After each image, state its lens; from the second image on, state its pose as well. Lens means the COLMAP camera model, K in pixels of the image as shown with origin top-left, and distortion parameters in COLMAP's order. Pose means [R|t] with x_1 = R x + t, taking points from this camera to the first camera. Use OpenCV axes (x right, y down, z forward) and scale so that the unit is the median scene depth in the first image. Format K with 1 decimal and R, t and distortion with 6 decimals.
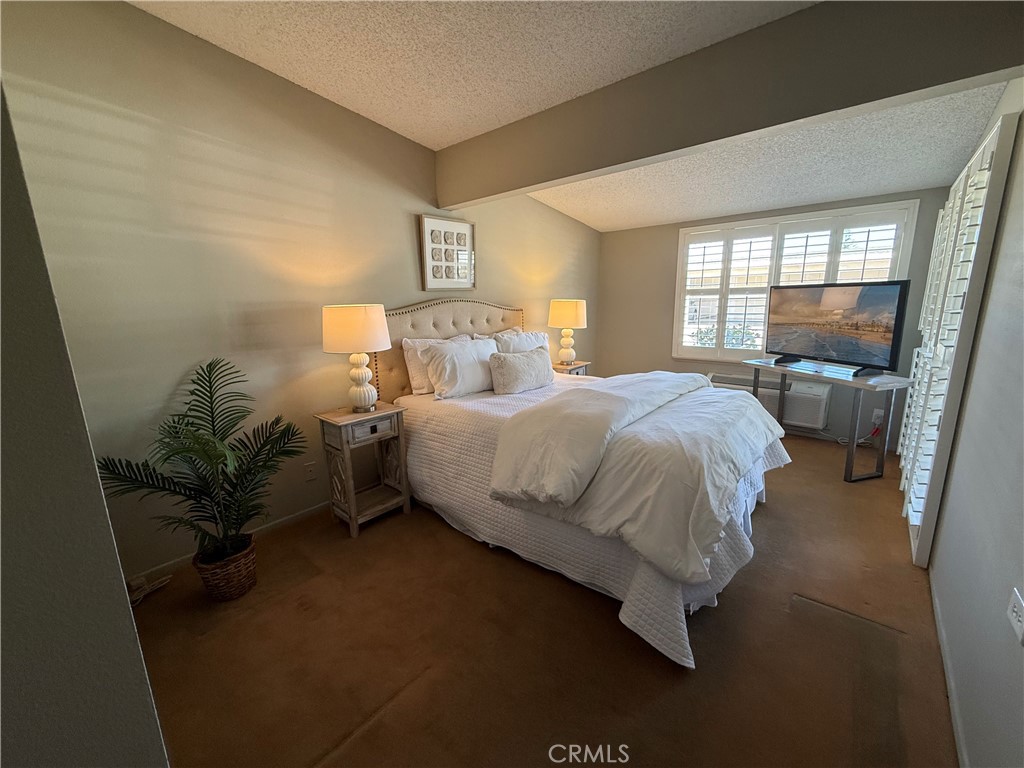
lens RADIAL K [[407.8, 0, 512.0], [0, 407.8, 384.0], [0, 0, 1]] dist [0.000567, -0.000073]
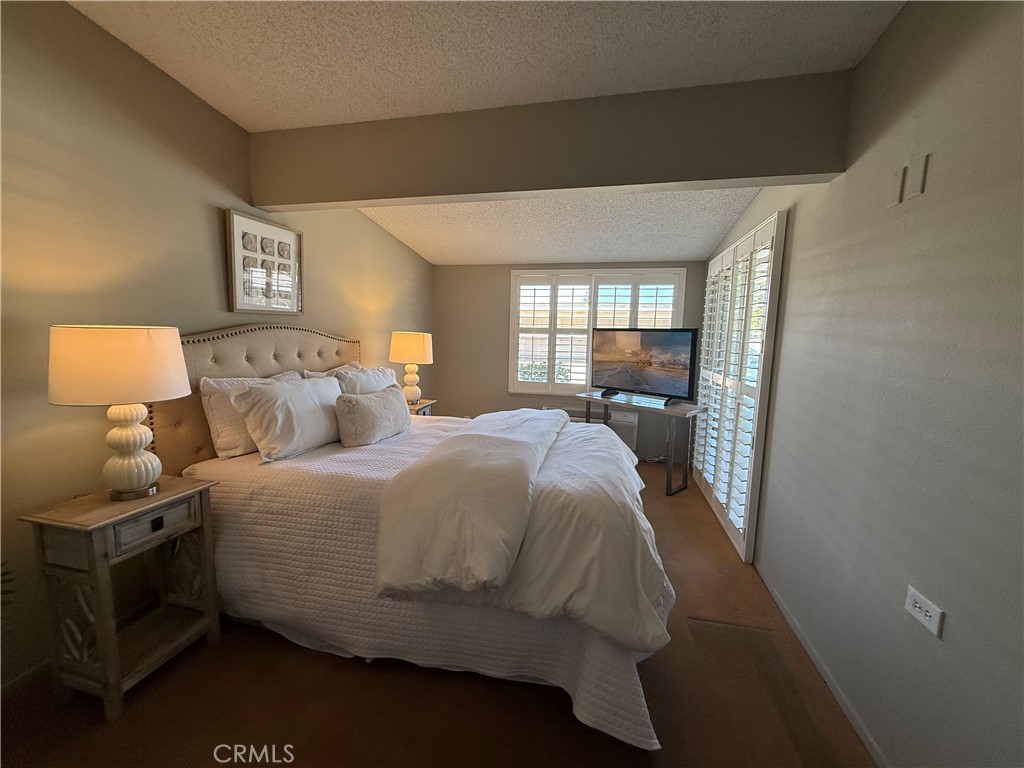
lens RADIAL K [[407.8, 0, 512.0], [0, 407.8, 384.0], [0, 0, 1]] dist [0.000567, -0.000073]
pose [[0.885182, -0.016081, 0.464968, -0.118026], [0.054479, 0.996110, -0.069263, -0.023991], [-0.462045, 0.086642, 0.882614, 0.145528]]
